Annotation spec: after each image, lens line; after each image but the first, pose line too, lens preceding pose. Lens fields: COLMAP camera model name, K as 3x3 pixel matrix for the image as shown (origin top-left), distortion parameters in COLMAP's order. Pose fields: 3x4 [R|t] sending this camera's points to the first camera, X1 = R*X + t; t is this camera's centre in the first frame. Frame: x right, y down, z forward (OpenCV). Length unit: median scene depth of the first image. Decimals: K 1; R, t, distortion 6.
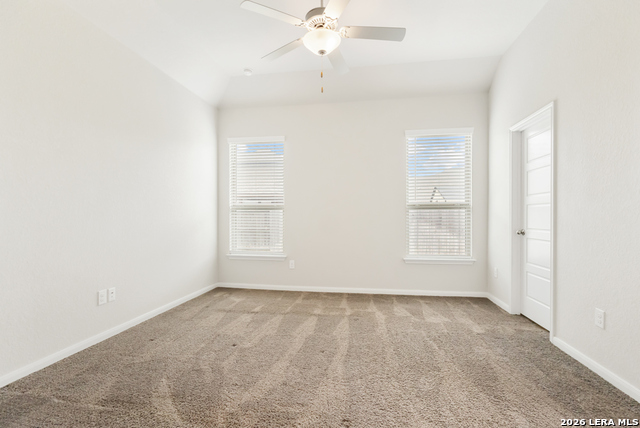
lens RADIAL K [[290.3, 0, 320.5], [0, 290.3, 215.1], [0, 0, 1]] dist [-0.007917, 0.004111]
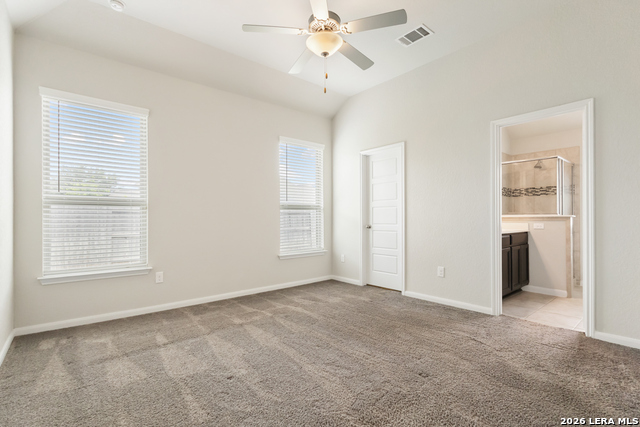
lens RADIAL K [[290.3, 0, 319.7], [0, 290.3, 214.8], [0, 0, 1]] dist [-0.007917, 0.004111]
pose [[0.671880, 0.005618, 0.740639, -0.492379], [0.001222, 0.999961, -0.008693, 0.013087], [-0.740659, 0.006746, 0.671847, 0.206263]]
